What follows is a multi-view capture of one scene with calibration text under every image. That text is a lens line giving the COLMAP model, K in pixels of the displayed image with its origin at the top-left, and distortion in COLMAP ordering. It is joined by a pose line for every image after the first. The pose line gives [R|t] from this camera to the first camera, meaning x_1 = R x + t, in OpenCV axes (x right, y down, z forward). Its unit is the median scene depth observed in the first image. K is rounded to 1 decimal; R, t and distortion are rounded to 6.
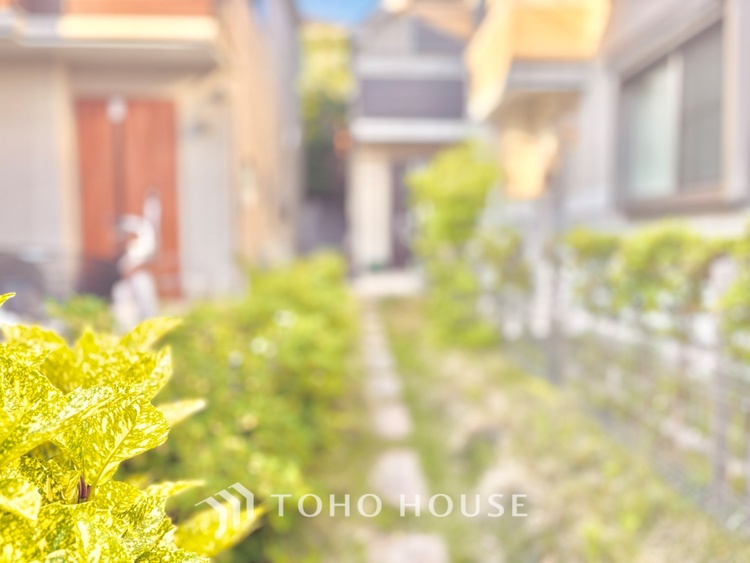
lens RADIAL K [[569.8, 0, 375.0], [0, 569.8, 281.5], [0, 0, 1]] dist [0.033811, -0.002483]
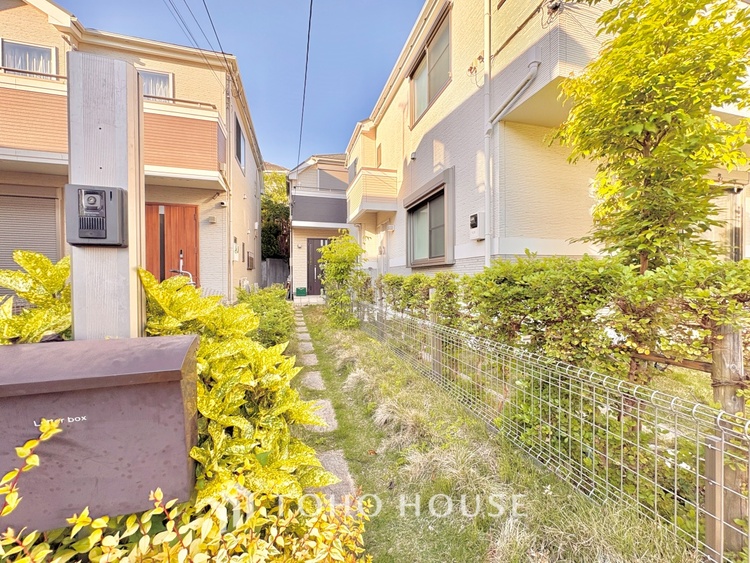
lens RADIAL K [[298.8, 0, 376.0], [0, 298.8, 280.7], [0, 0, 1]] dist [-0.001129, 0.000086]
pose [[0.969813, 0.001158, 0.243847, -0.004330], [0.013843, 0.998115, -0.059797, 0.004982], [-0.243456, 0.061368, 0.967969, -0.151773]]
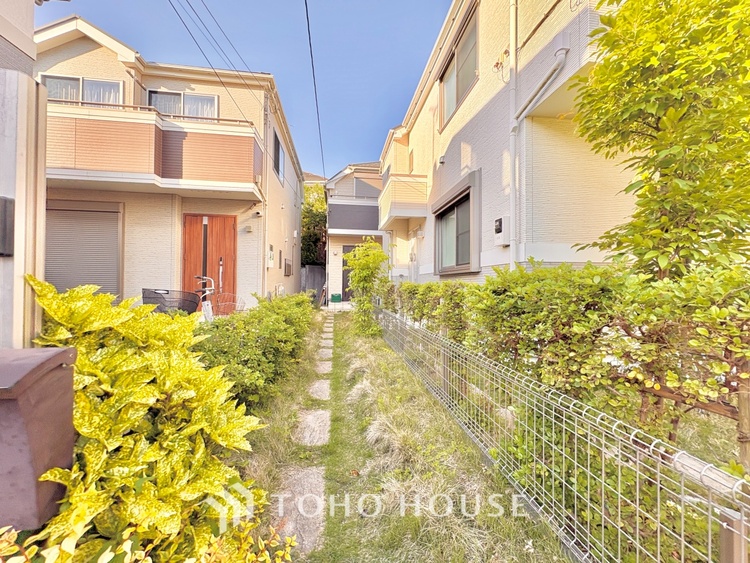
lens RADIAL K [[298.8, 0, 376.0], [0, 298.8, 280.7], [0, 0, 1]] dist [-0.001129, 0.000086]
pose [[0.994482, 0.015928, 0.103695, 0.070497], [-0.007319, 0.996532, -0.082887, 0.001011], [-0.104655, 0.081671, 0.991149, -0.142893]]
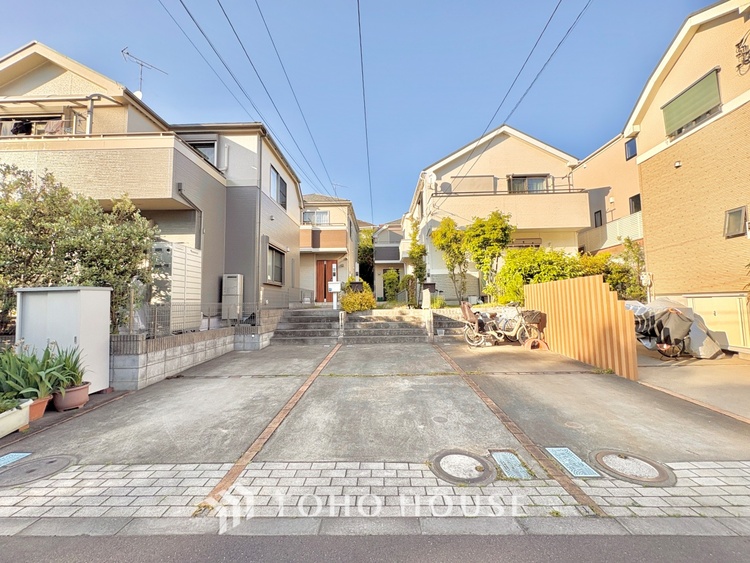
lens RADIAL K [[299.1, 0, 375.2], [0, 299.1, 280.2], [0, 0, 1]] dist [0.000713, 0.000597]
pose [[0.998899, -0.010635, -0.045699, 0.137197], [0.003849, 0.989265, -0.146081, 0.322175], [0.046762, 0.145744, 0.988217, -2.092771]]
